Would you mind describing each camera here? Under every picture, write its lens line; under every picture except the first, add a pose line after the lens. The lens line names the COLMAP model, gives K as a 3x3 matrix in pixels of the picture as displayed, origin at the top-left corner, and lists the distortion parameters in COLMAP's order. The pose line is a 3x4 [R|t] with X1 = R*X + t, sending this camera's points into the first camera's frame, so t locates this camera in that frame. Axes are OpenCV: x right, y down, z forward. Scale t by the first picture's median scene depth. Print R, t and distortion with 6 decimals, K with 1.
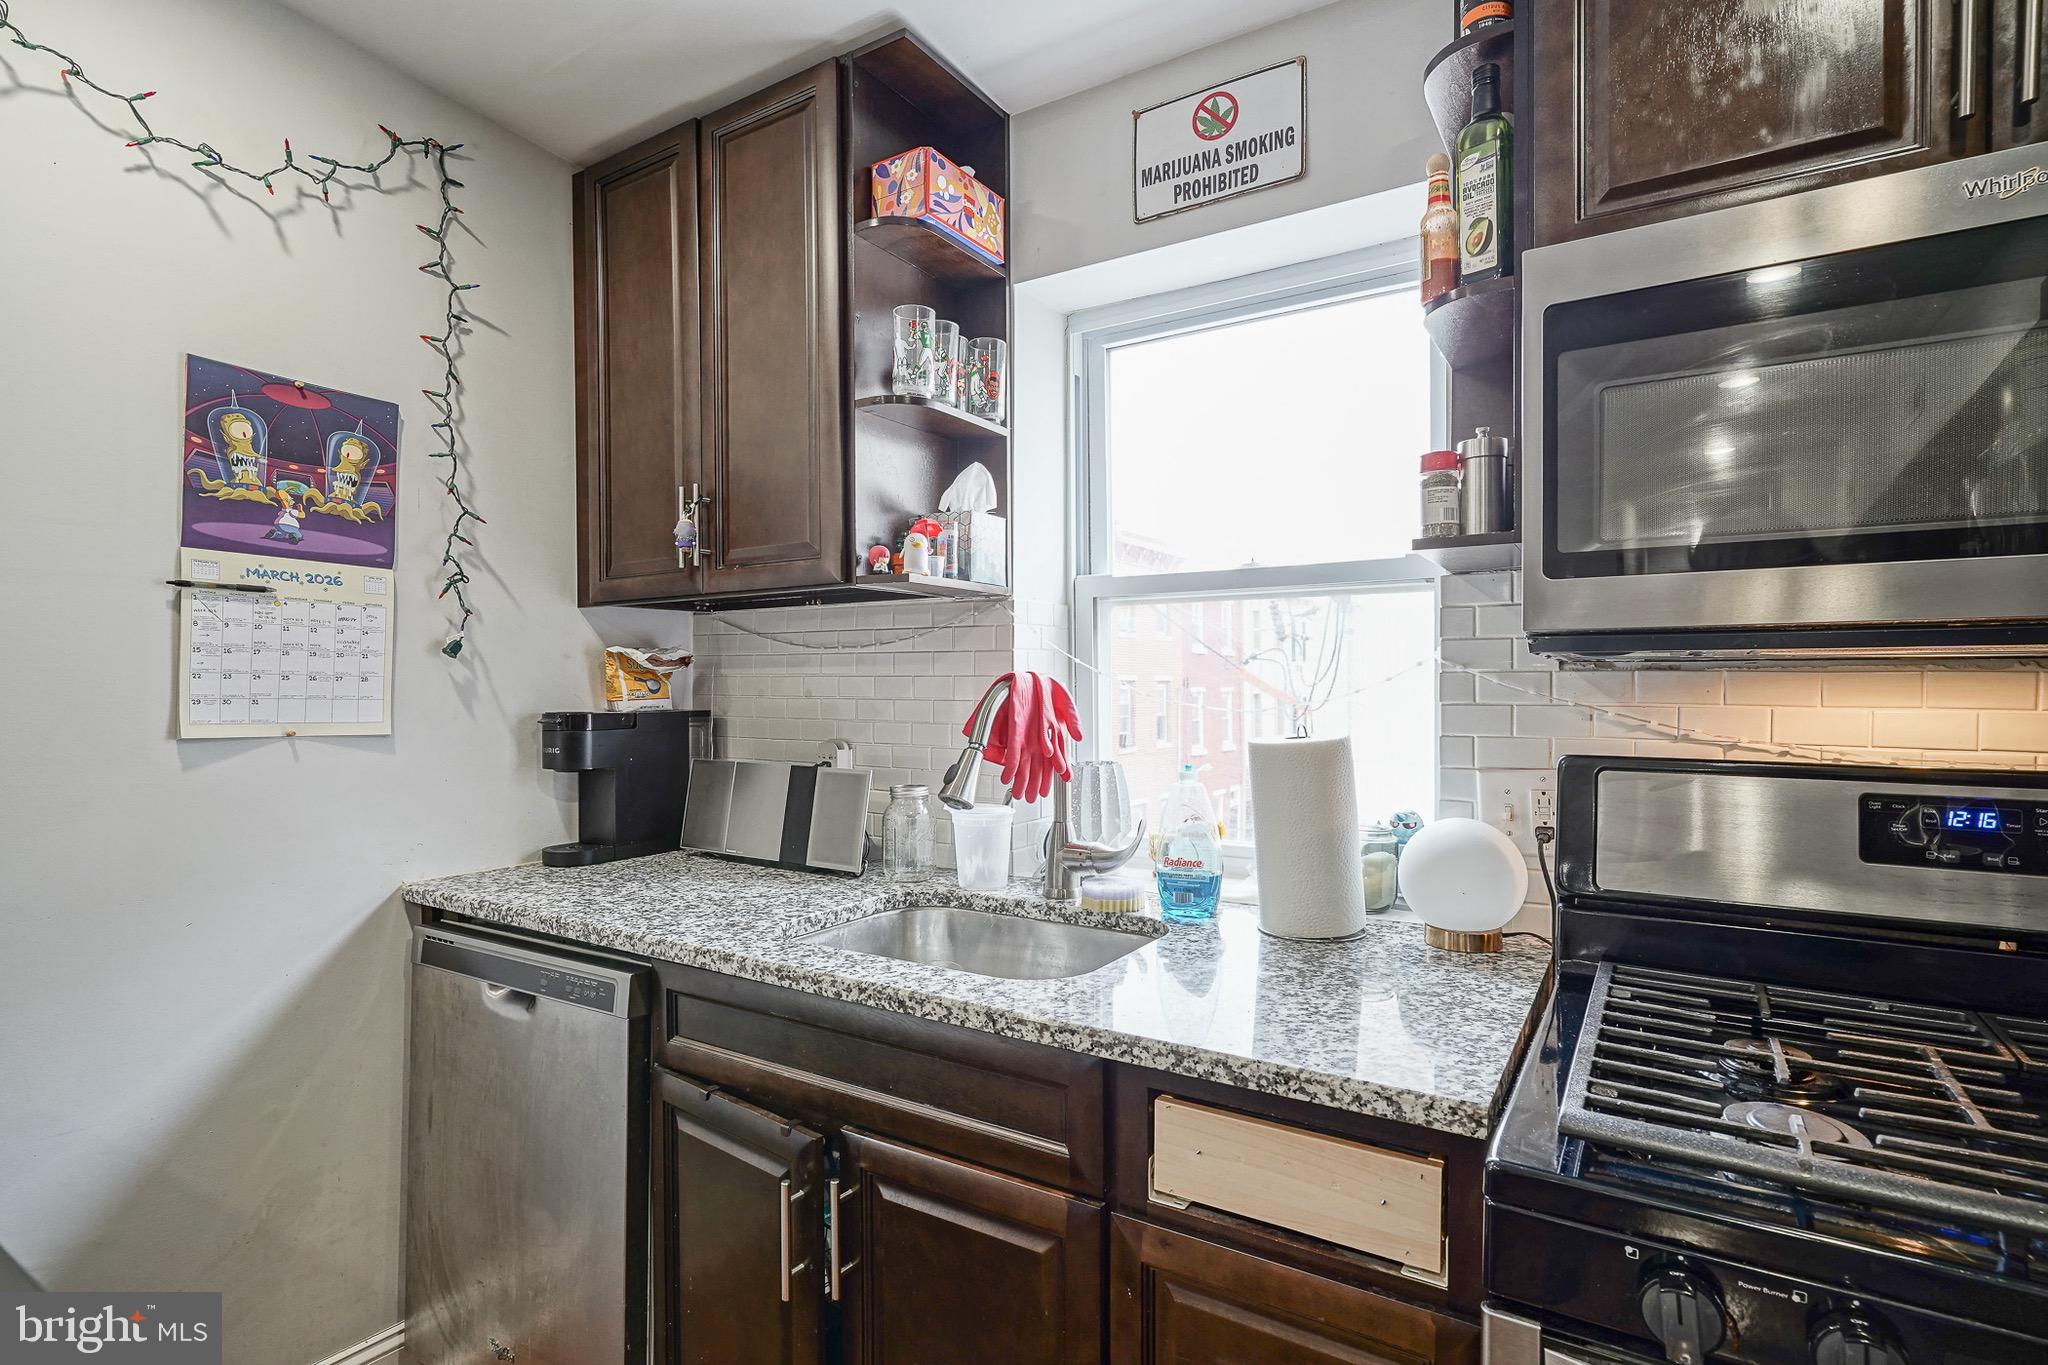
lens RADIAL K [[1162.6, 0, 846.9], [0, 1162.6, 699.4], [0, 0, 1]] dist [-0.005358, 0.001870]
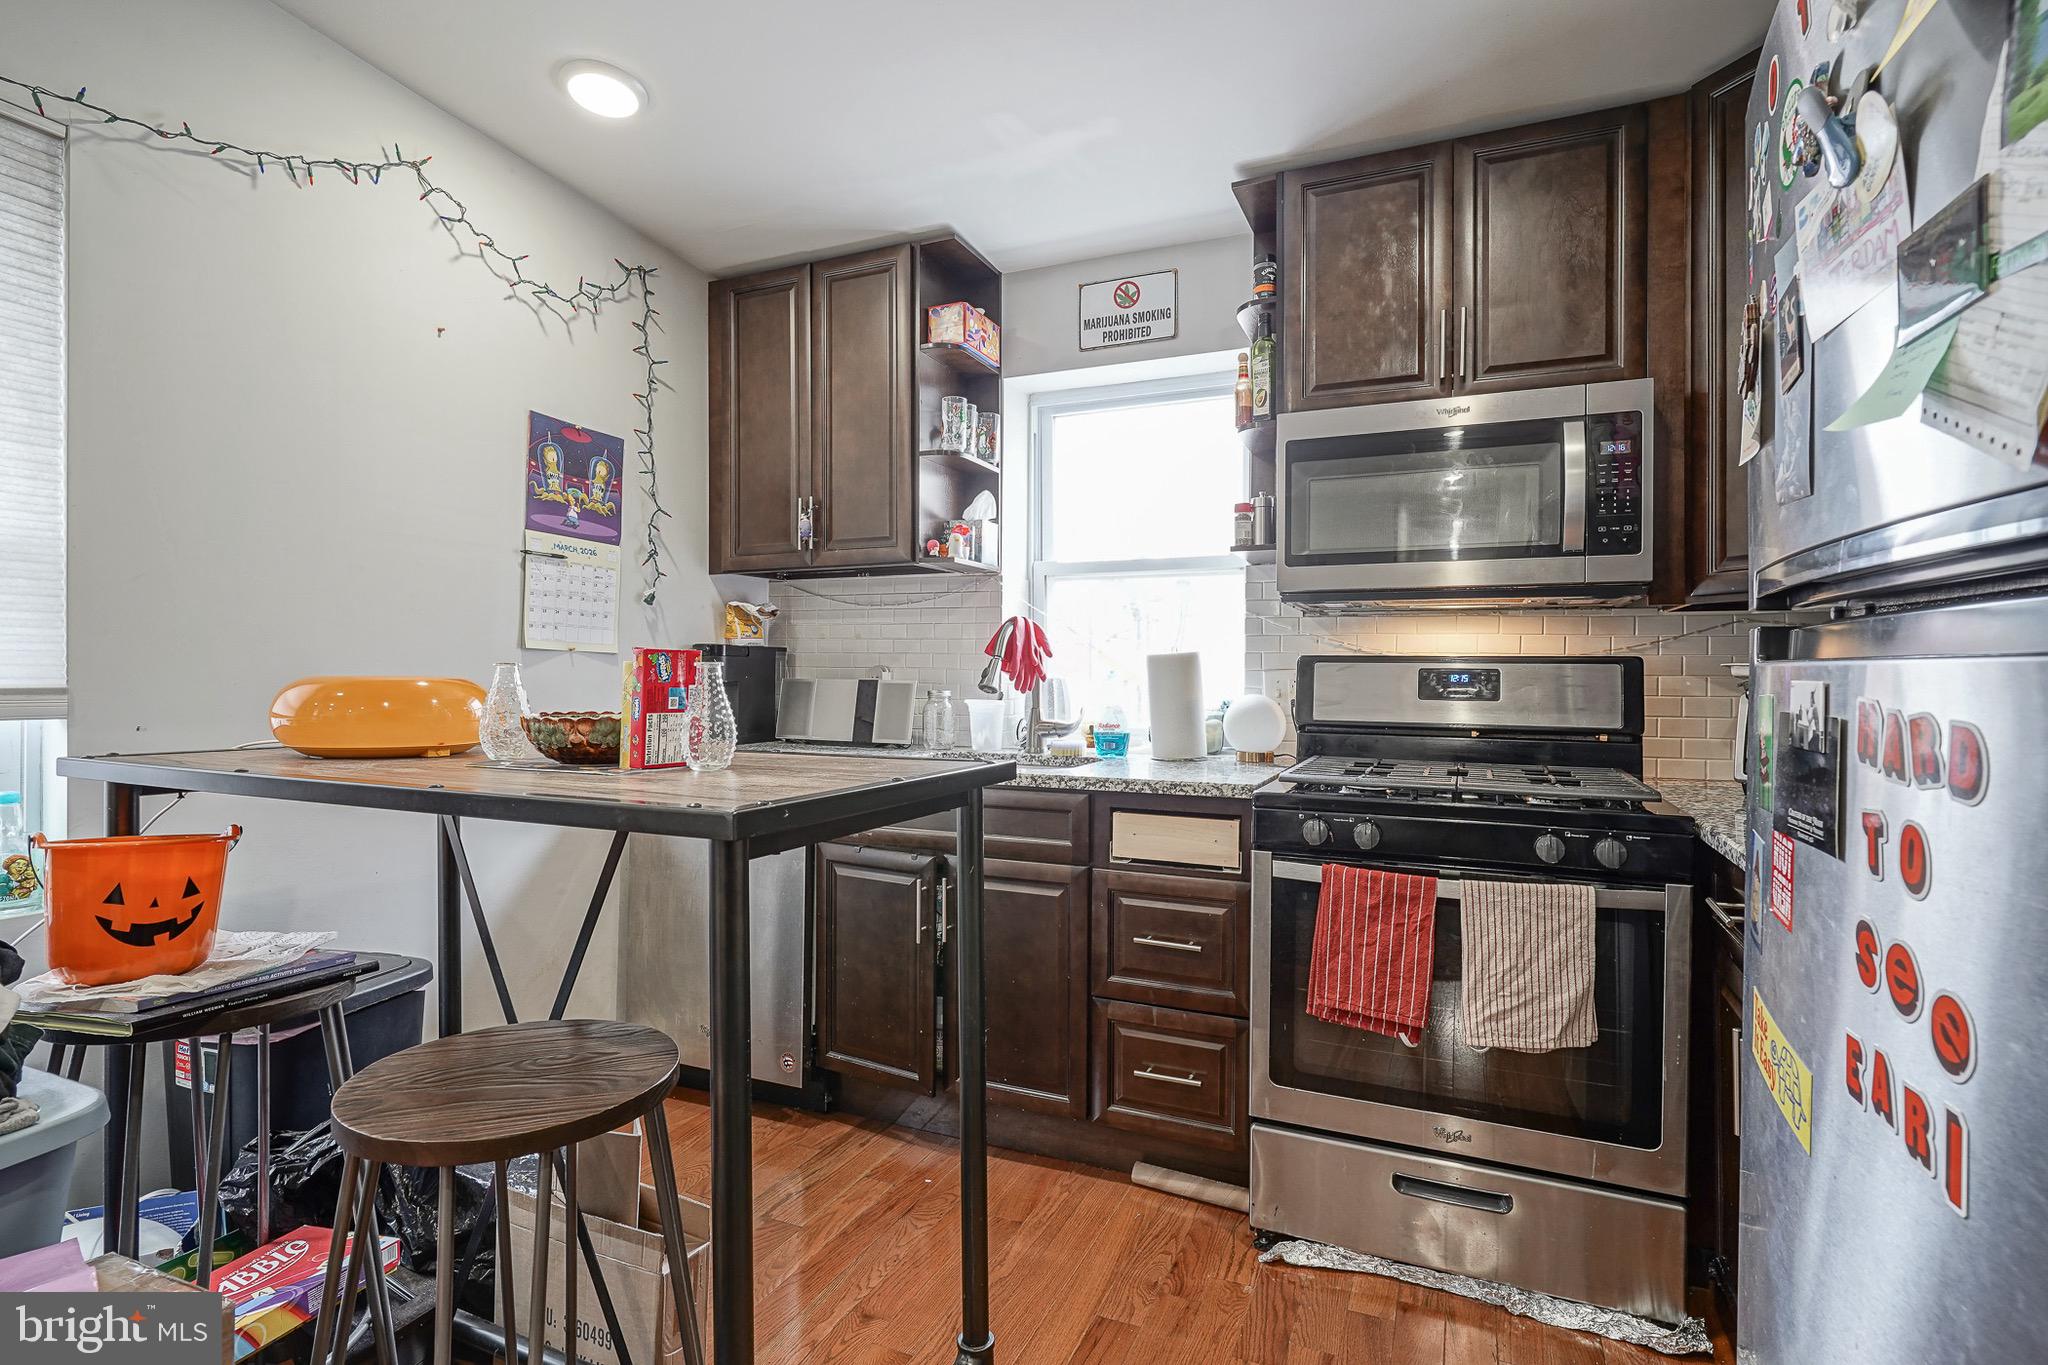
lens RADIAL K [[988.4, 0, 994.5], [0, 988.4, 675.0], [0, 0, 1]] dist [-0.001540, 0.000463]
pose [[0.977762, -0.000064, 0.209716, -0.181705], [-0.001977, 0.999953, 0.009524, 0.046647], [-0.209707, -0.009727, 0.977716, -0.395596]]
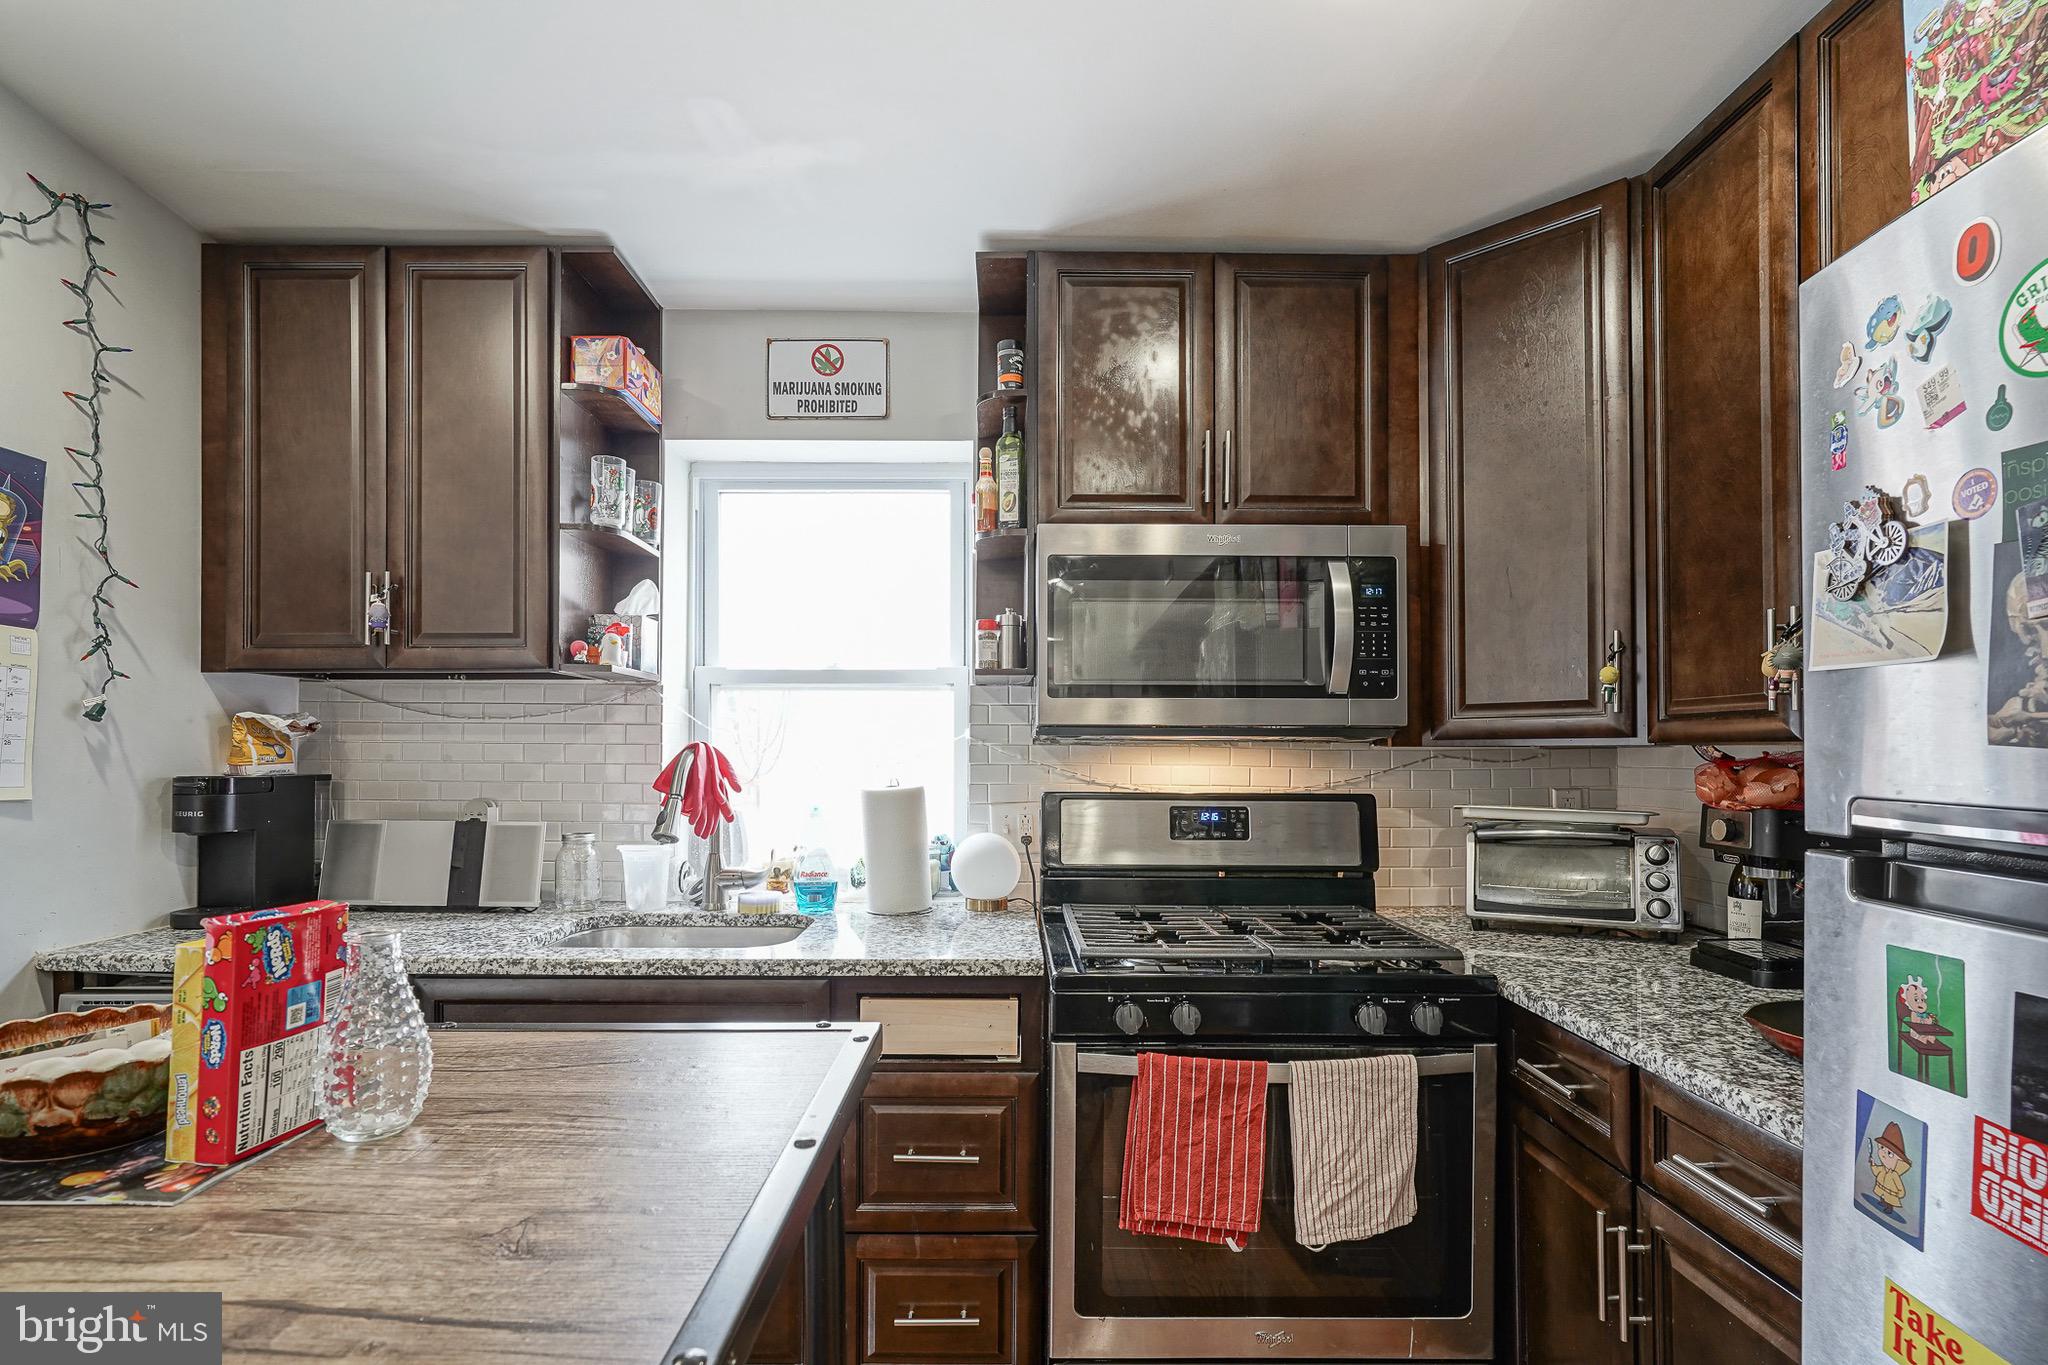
lens RADIAL K [[1048.8, 0, 1071.0], [0, 1048.8, 758.4], [0, 0, 1]] dist [-0.013042, 0.007742]
pose [[0.793687, 0.000694, 0.608326, -0.237762], [0.003157, 0.999981, -0.005260, 0.003240], [-0.608318, 0.006095, 0.793670, -0.221484]]
